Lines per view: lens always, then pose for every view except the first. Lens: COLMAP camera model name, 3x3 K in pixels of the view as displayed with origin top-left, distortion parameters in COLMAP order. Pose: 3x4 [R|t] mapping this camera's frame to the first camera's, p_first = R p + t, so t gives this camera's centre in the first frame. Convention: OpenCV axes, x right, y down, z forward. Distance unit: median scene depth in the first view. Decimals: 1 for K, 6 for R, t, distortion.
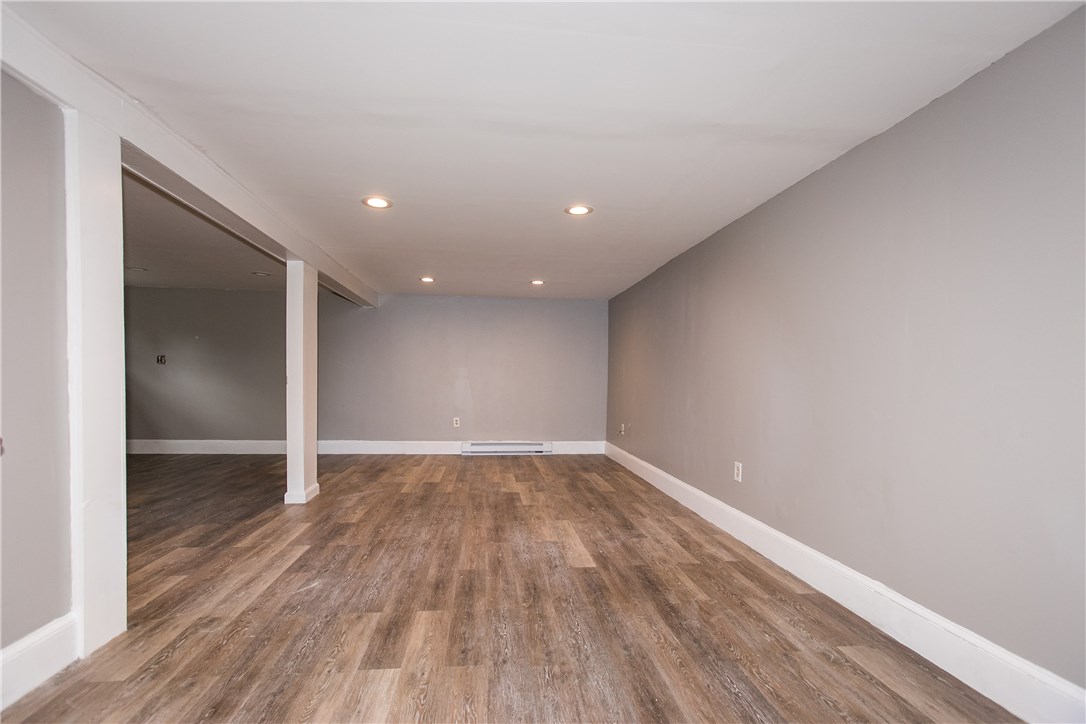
lens RADIAL K [[497.3, 0, 535.8], [0, 497.3, 392.4], [0, 0, 1]] dist [-0.018677, 0.013949]
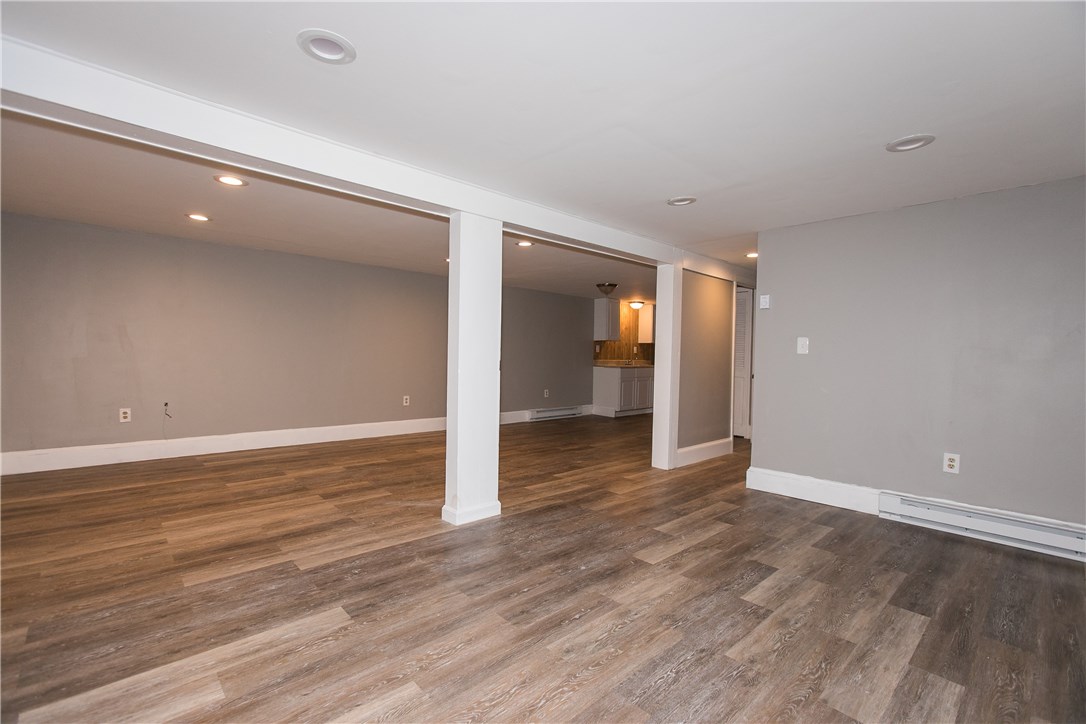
lens RADIAL K [[486.1, 0, 543.0], [0, 486.1, 362.0], [0, 0, 1]] dist [-0.020863, 0.013790]
pose [[-0.607536, -0.040324, 0.793268, -1.451407], [-0.013526, 0.999091, 0.040428, -0.079237], [-0.794177, 0.013831, -0.607530, 1.753769]]
